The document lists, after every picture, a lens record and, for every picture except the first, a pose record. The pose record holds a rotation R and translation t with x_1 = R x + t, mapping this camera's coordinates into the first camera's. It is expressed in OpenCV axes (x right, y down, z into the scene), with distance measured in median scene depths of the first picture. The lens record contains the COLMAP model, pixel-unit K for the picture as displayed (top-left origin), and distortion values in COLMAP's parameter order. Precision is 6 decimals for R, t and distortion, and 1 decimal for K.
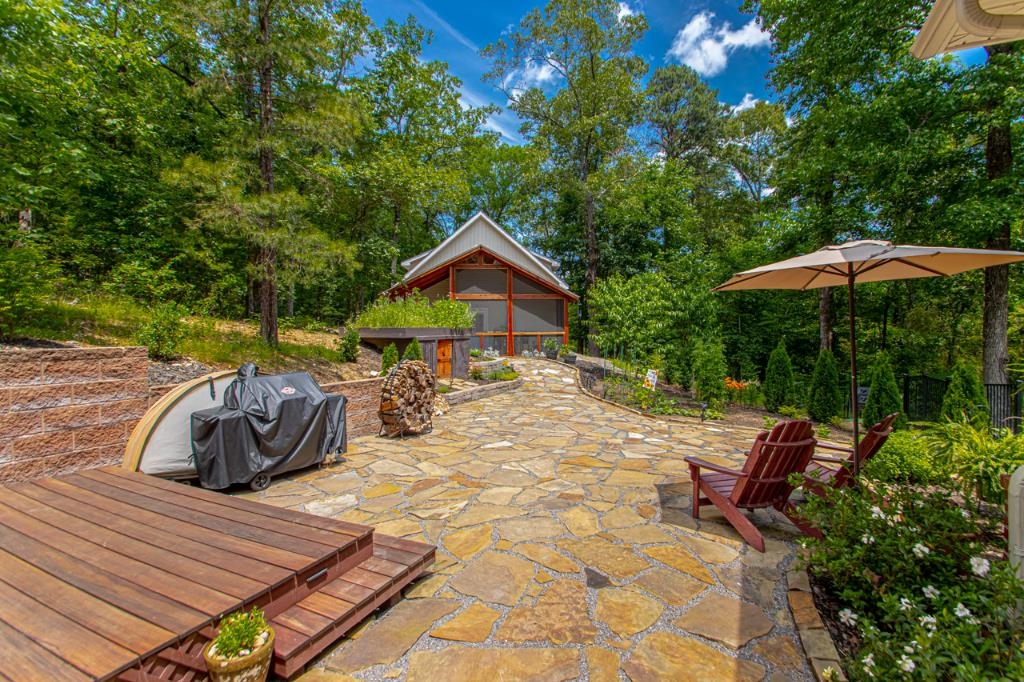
lens RADIAL K [[481.1, 0, 508.9], [0, 481.1, 340.9], [0, 0, 1]] dist [-0.002890, -0.000361]
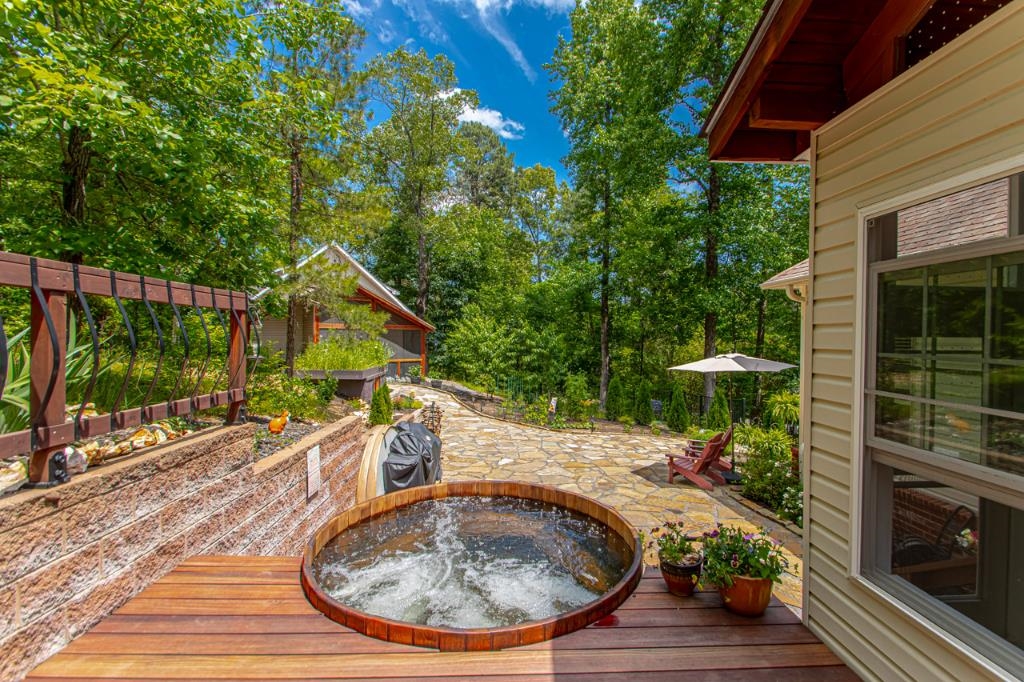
lens RADIAL K [[481.1, 0, 517.1], [0, 481.1, 338.6], [0, 0, 1]] dist [-0.002890, -0.000361]
pose [[0.874134, 0.008212, 0.485615, -0.969552], [0.003094, 0.999743, -0.022474, -0.163368], [-0.485675, 0.021148, 0.873884, -0.385646]]
